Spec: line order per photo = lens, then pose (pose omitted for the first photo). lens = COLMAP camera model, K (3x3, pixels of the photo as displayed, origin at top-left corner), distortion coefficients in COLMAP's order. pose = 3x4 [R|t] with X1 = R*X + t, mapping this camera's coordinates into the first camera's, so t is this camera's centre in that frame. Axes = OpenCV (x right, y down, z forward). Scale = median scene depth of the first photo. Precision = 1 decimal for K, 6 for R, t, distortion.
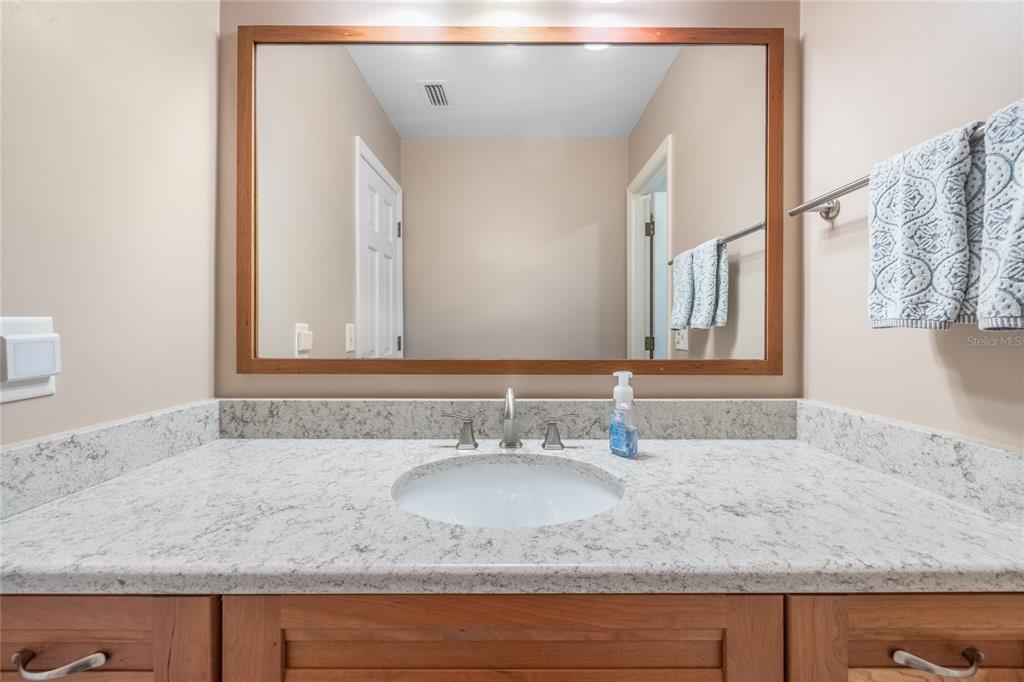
lens RADIAL K [[392.8, 0, 531.1], [0, 392.8, 330.4], [0, 0, 1]] dist [-0.001769, 0.000128]
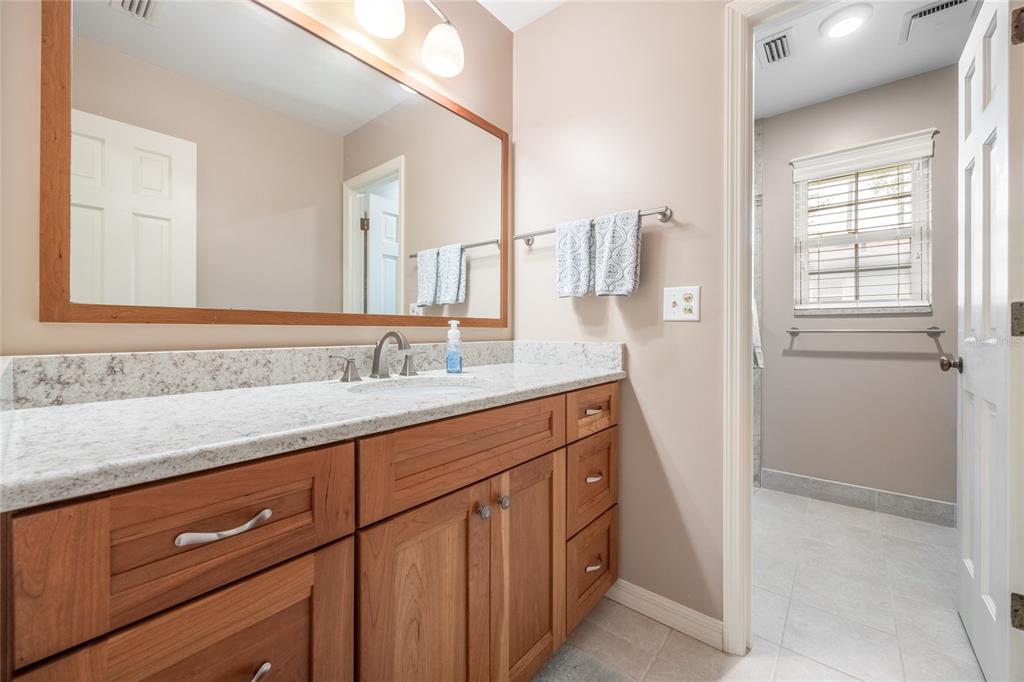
lens RADIAL K [[392.8, 0, 512.8], [0, 392.8, 334.9], [0, 0, 1]] dist [-0.001769, 0.000128]
pose [[0.644636, -0.012514, 0.764387, -0.745735], [0.004388, 0.999910, 0.012669, 0.130175], [-0.764477, -0.004812, 0.644633, -0.182053]]
